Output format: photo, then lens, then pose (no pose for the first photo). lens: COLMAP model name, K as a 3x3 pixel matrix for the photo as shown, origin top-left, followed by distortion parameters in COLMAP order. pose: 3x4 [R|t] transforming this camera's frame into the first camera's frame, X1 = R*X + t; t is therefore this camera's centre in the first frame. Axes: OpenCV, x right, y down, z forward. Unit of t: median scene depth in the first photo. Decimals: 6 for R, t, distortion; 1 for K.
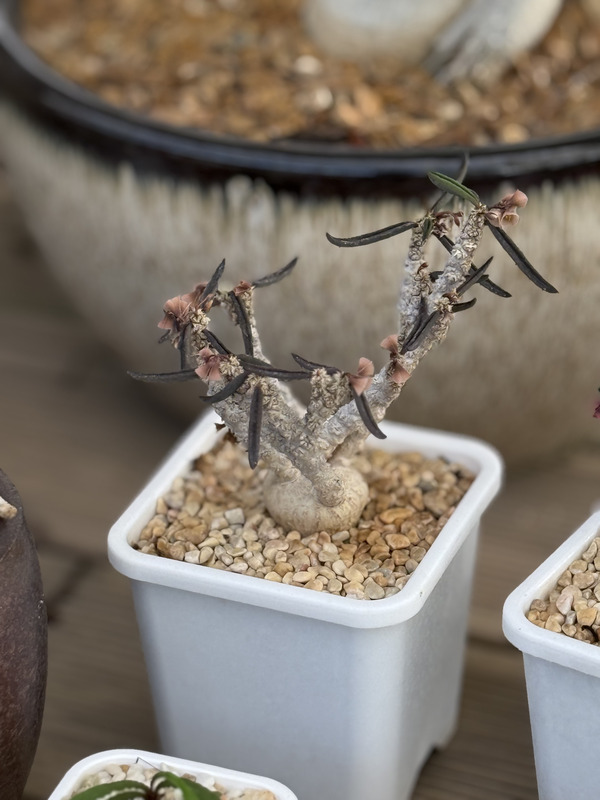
lens RADIAL K [[2819.9, 0, 300.0], [0, 2819.9, 400.0], [0, 0, 1]] dist [-0.171420, -2.900955]
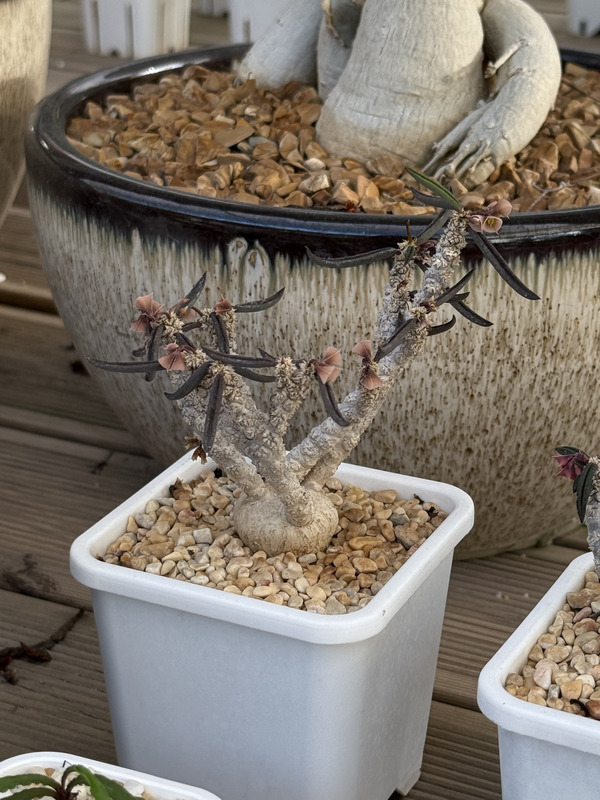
lens RADIAL K [[1954.3, 0, 300.0], [0, 1954.3, 400.0], [0, 0, 1]] dist [0.005426, 0.549813]
pose [[0.998307, 0.048969, -0.031392, 0.030667], [-0.052285, 0.991944, -0.115381, 0.072641], [0.025489, 0.116827, 0.992825, 0.317878]]
